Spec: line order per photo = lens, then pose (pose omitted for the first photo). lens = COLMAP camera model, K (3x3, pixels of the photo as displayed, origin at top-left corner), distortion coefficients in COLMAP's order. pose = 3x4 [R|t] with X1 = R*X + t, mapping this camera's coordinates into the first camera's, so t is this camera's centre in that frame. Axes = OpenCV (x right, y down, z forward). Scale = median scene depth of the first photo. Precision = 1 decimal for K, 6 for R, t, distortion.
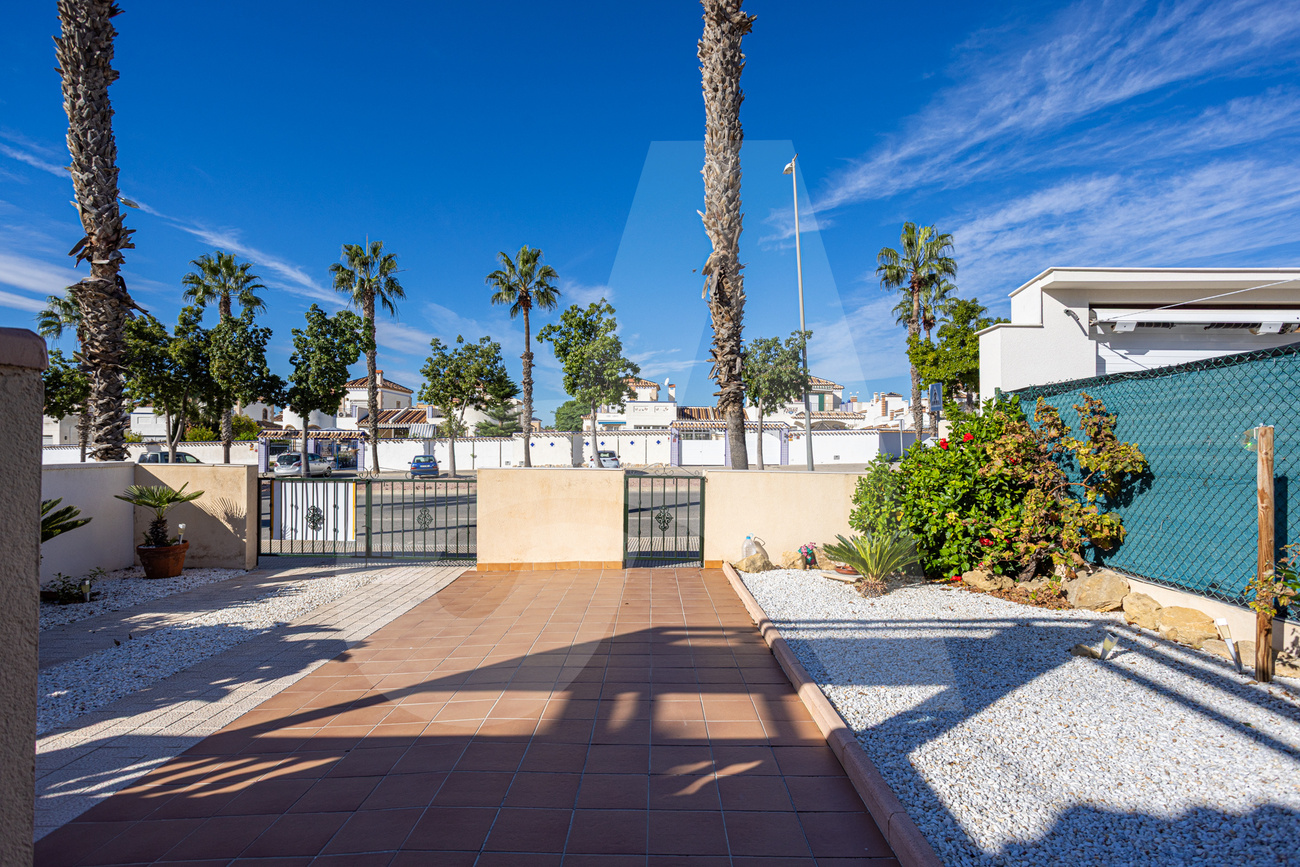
lens RADIAL K [[647.3, 0, 650.0], [0, 647.3, 433.5], [0, 0, 1]] dist [-0.041888, 0.026680]
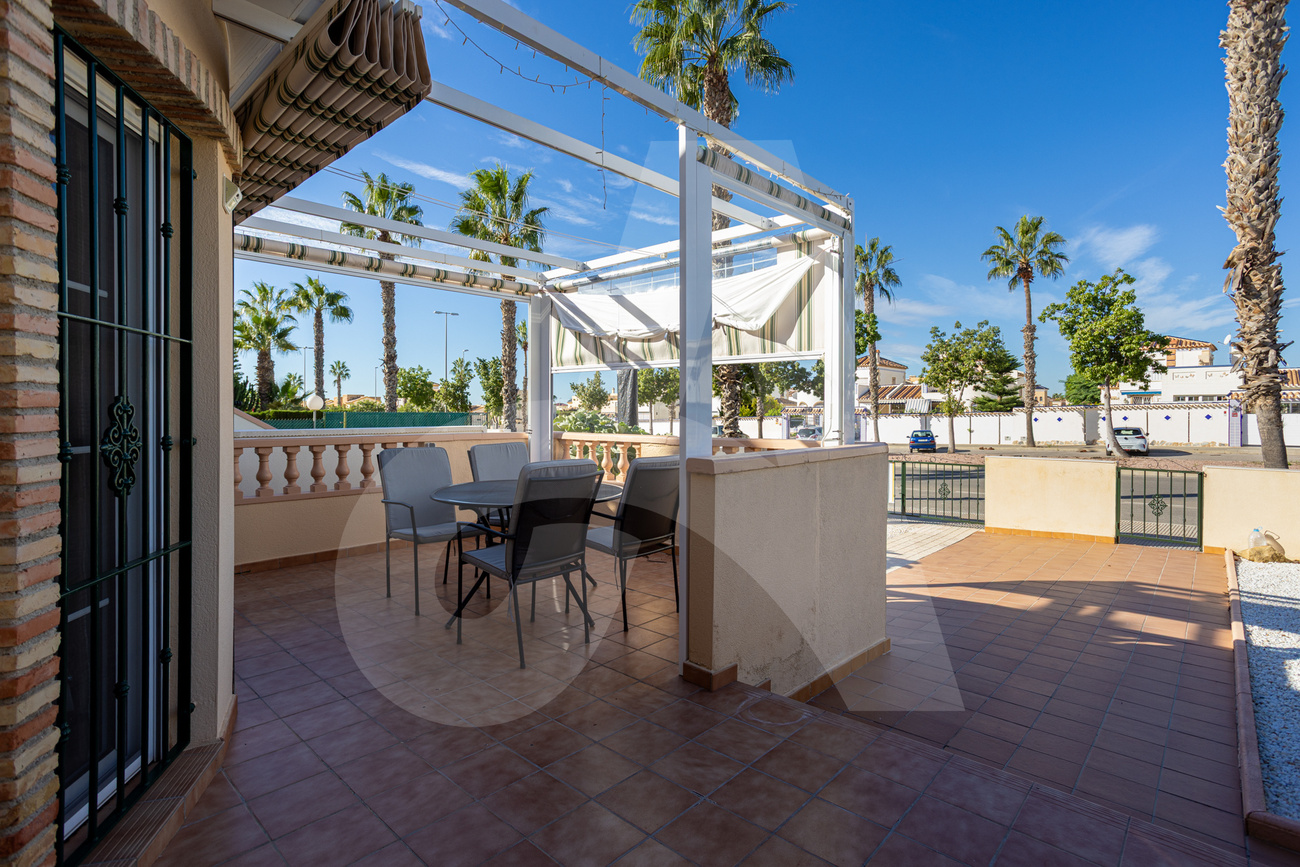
lens RADIAL K [[631.6, 0, 652.1], [0, 631.6, 416.9], [0, 0, 1]] dist [-0.049834, 0.030536]
pose [[0.742491, -0.002168, -0.669853, 0.026230], [0.016165, 0.999762, 0.014681, -0.017366], [0.669661, -0.021729, 0.742349, -0.127702]]
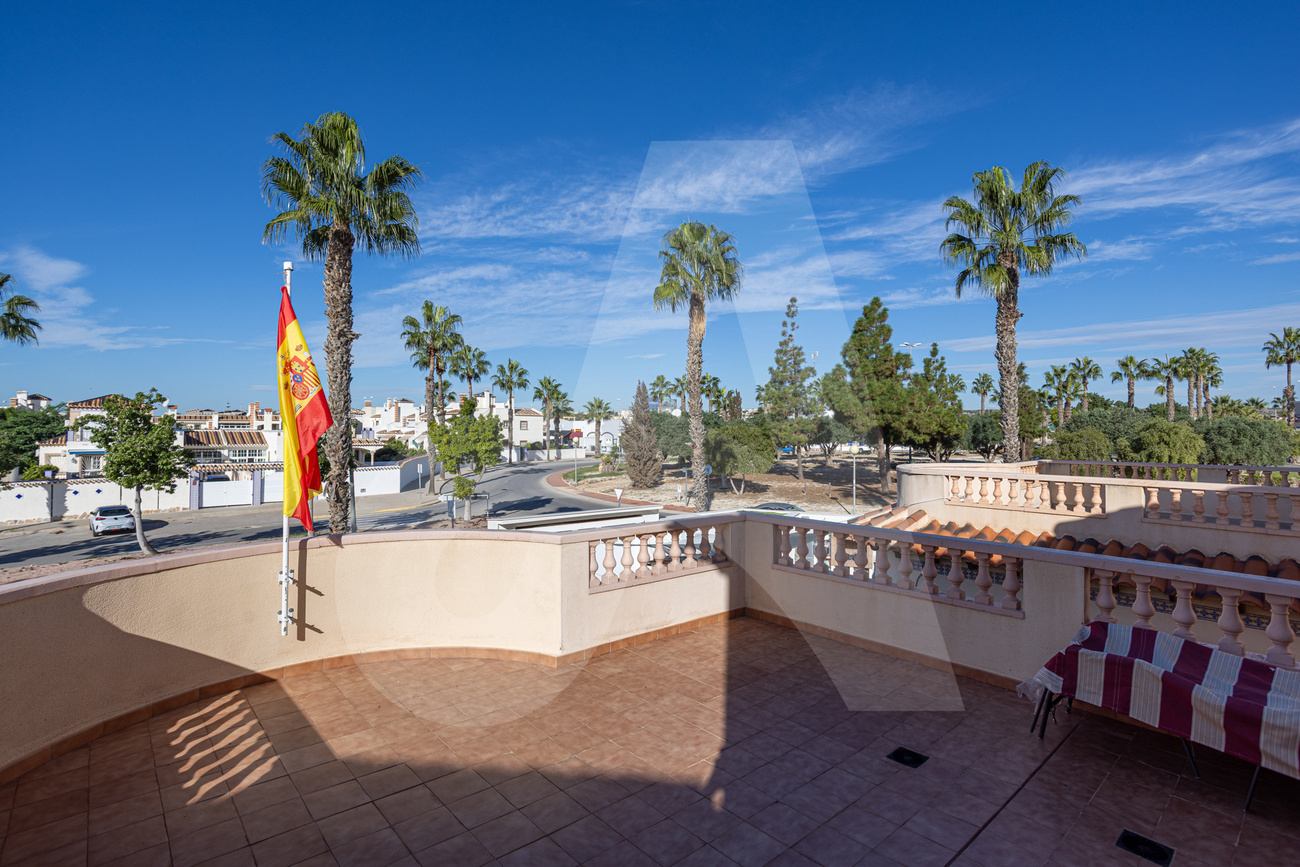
lens RADIAL K [[631.6, 0, 652.1], [0, 631.6, 416.9], [0, 0, 1]] dist [-0.049834, 0.030536]
pose [[0.736806, 0.015566, 0.675925, -0.155263], [-0.015195, 0.999864, -0.006463, -0.166661], [-0.675933, -0.005509, 0.736942, -0.309125]]
